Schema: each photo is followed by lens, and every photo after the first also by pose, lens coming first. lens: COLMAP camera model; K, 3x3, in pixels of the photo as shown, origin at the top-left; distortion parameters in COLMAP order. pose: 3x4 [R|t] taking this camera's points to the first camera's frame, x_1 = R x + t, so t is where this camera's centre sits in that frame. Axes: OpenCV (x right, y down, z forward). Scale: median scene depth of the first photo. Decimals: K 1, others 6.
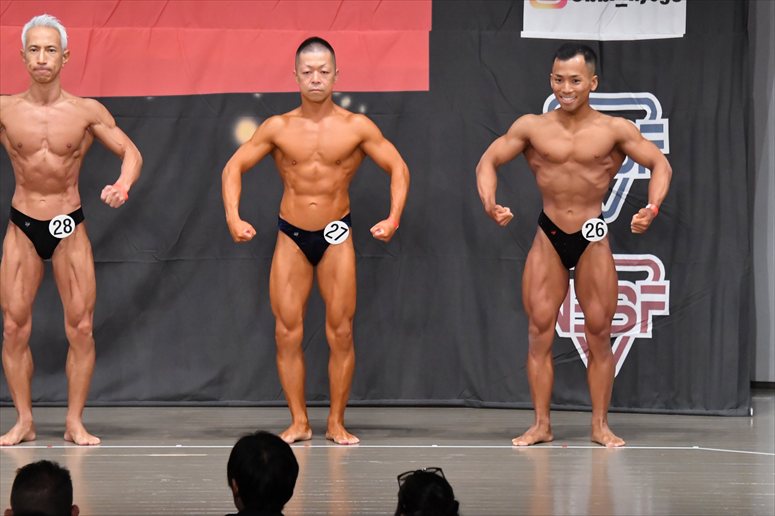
lens RADIAL K [[4940.1, 0, 404.3], [0, 4940.1, 268.1], [0, 0, 1]] dist [1.765004, 0.000000]
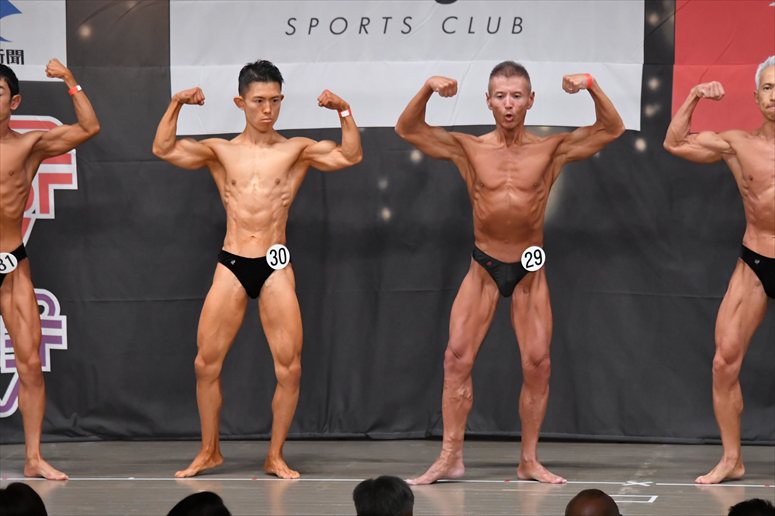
lens RADIAL K [[4940.1, 0, 389.5], [0, 4940.1, 259.7], [0, 0, 1]] dist [1.765004, 0.000000]
pose [[0.982641, -0.004717, -0.185456, 0.140698], [0.002944, 0.999947, -0.009837, 0.001128], [0.185492, 0.009120, 0.982603, 0.017505]]
